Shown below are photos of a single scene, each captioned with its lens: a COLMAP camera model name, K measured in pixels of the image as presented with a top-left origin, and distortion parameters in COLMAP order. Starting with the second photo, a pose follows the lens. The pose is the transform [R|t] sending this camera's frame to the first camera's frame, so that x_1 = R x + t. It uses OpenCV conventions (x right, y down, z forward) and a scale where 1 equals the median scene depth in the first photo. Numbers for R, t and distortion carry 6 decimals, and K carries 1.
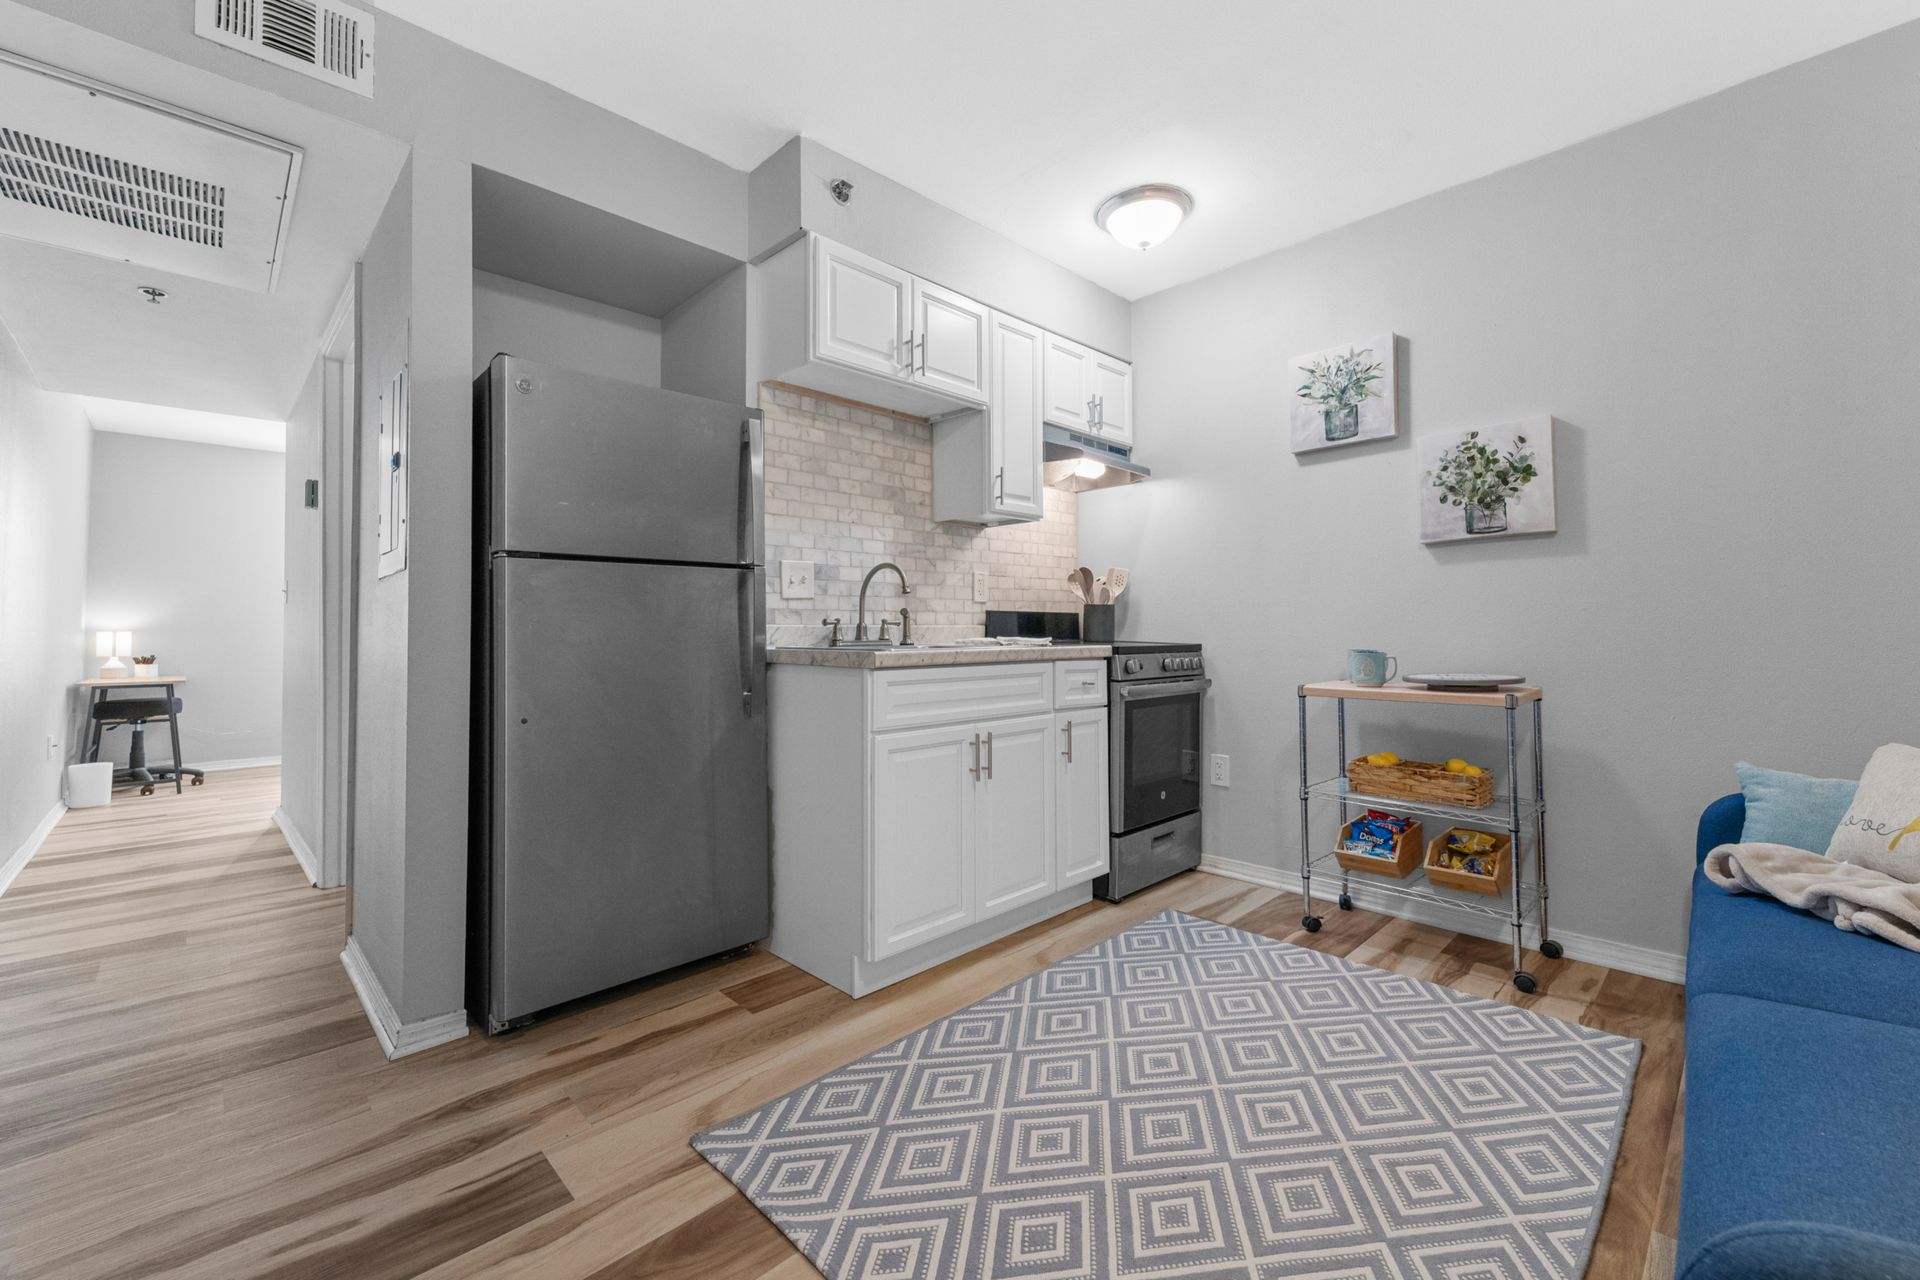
lens RADIAL K [[778.5, 0, 951.4], [0, 778.5, 613.3], [0, 0, 1]] dist [0.001793, -0.002969]
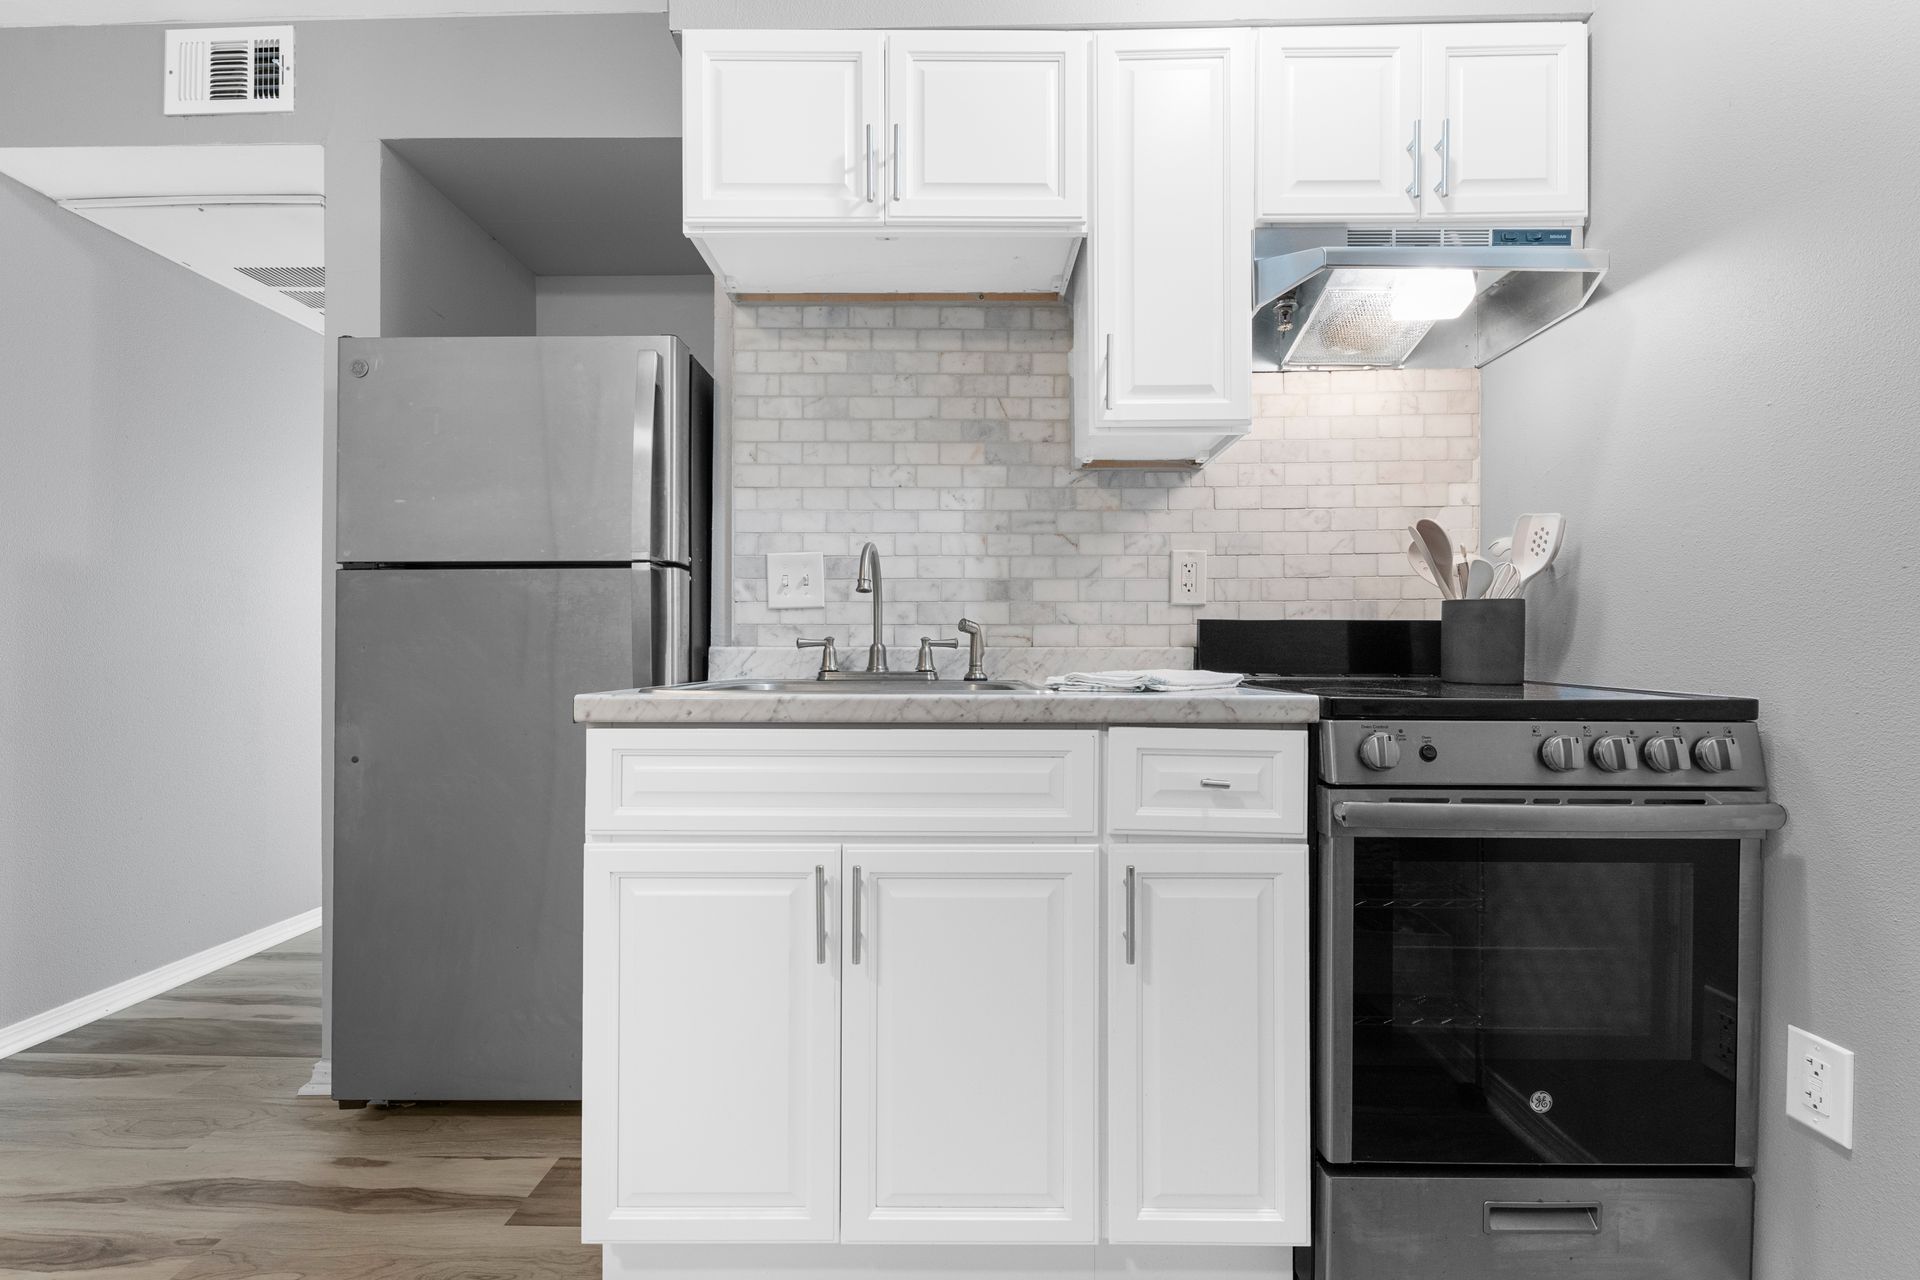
lens RADIAL K [[777.7, 0, 963.8], [0, 777.7, 650.9], [0, 0, 1]] dist [-0.000236, -0.000640]
pose [[0.711150, 0.000093, -0.703040, 0.372841], [0.011829, 0.999857, 0.012097, 0.011387], [0.702941, -0.016919, 0.711047, 0.604867]]
